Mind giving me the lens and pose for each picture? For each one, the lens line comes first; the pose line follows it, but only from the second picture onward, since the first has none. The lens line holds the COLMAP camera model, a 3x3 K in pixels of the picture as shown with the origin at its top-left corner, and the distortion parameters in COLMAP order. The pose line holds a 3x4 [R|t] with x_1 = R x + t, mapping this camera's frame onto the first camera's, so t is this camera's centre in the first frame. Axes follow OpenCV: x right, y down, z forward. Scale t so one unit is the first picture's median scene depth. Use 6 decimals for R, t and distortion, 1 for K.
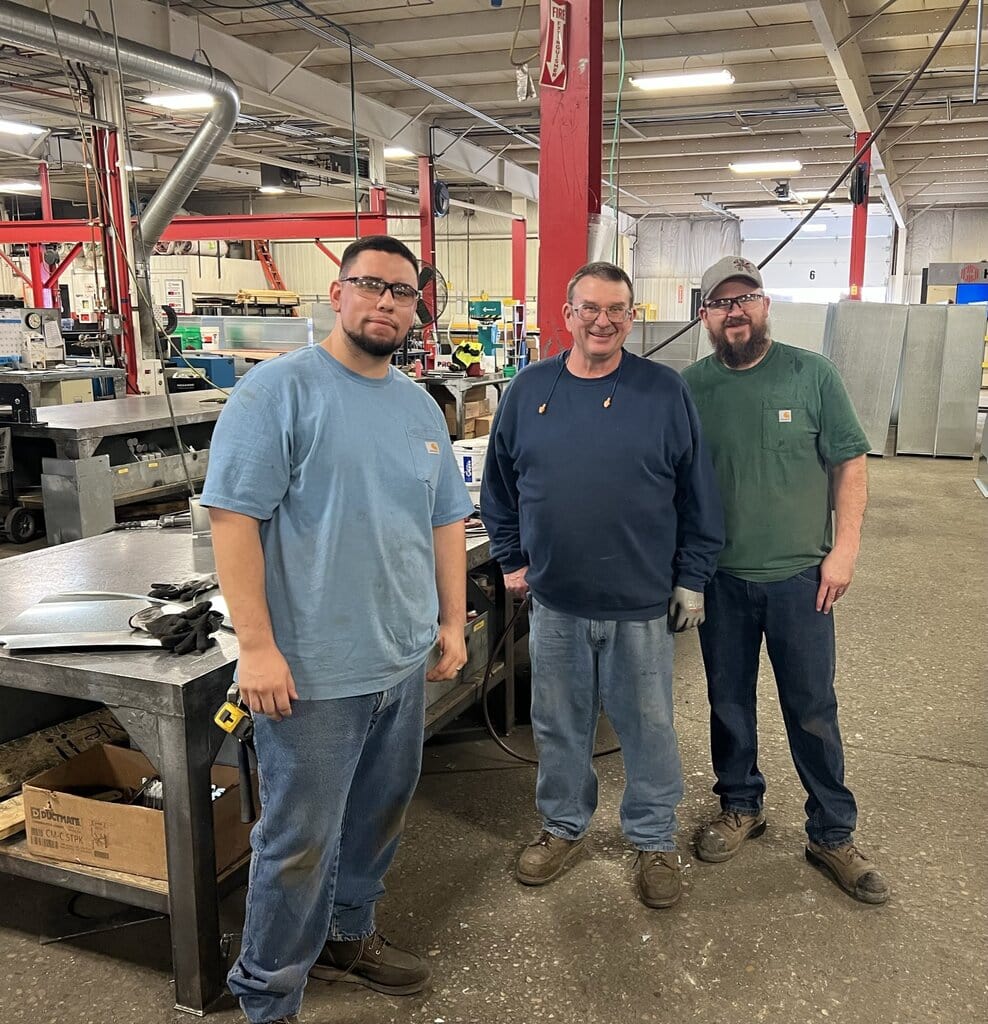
lens RADIAL K [[1043.6, 0, 494.0], [0, 1043.6, 512.0], [0, 0, 1]] dist [0.012947, 0.015033]
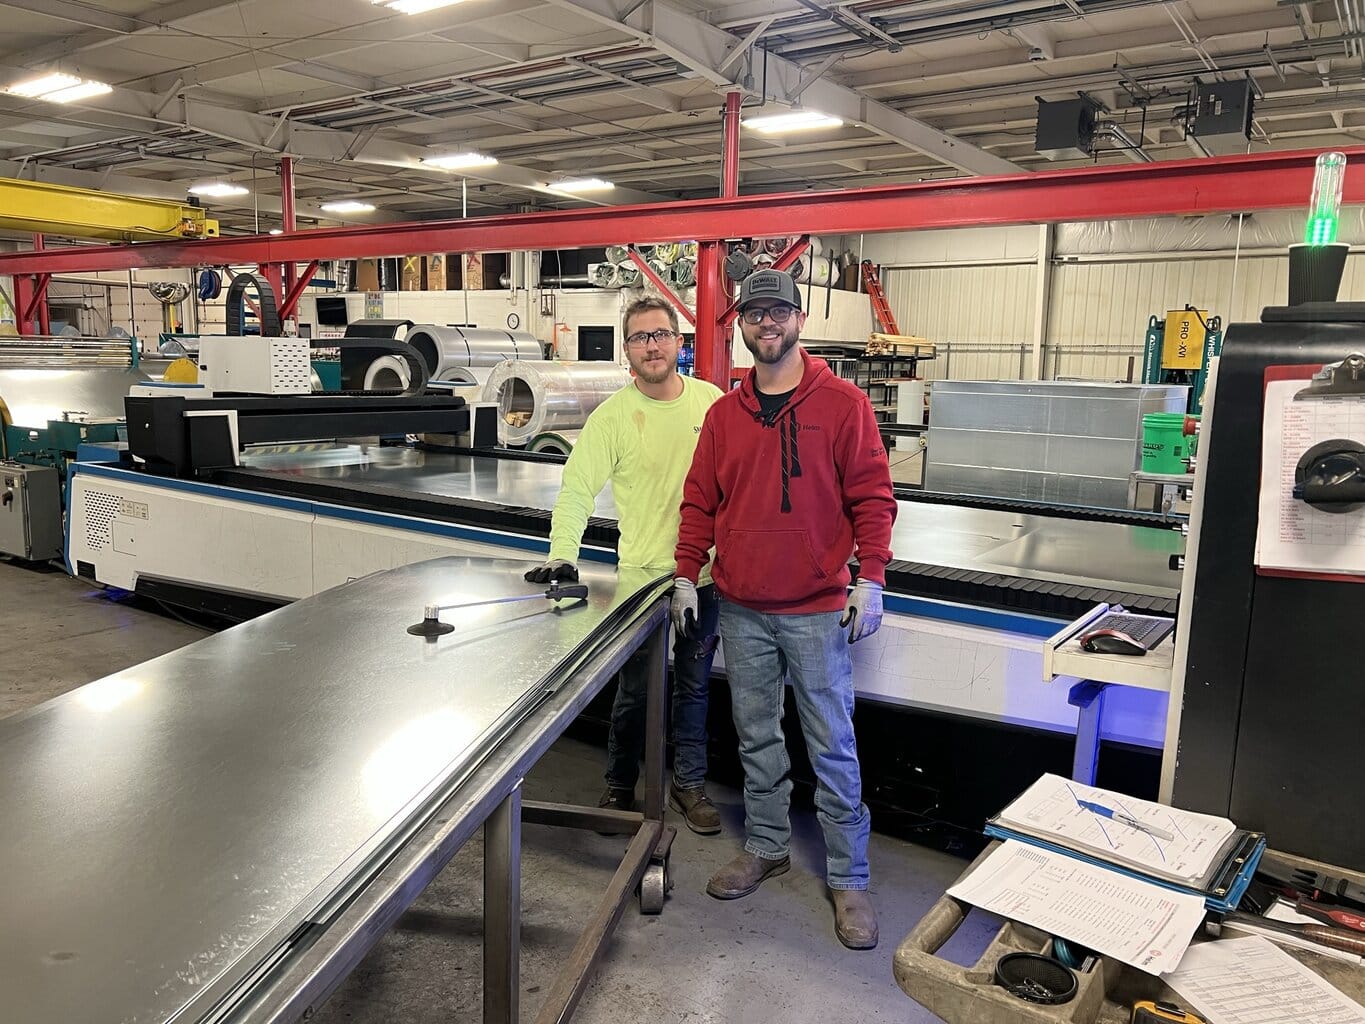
lens RADIAL K [[1037.2, 0, 682.5], [0, 1037.2, 512.0], [0, 0, 1]] dist [-0.002273, -0.002043]
pose [[0.979648, 0.043780, -0.195892, -0.227151], [-0.051490, 0.998080, -0.034439, -0.070172], [0.194008, 0.043825, 0.980021, 0.329982]]
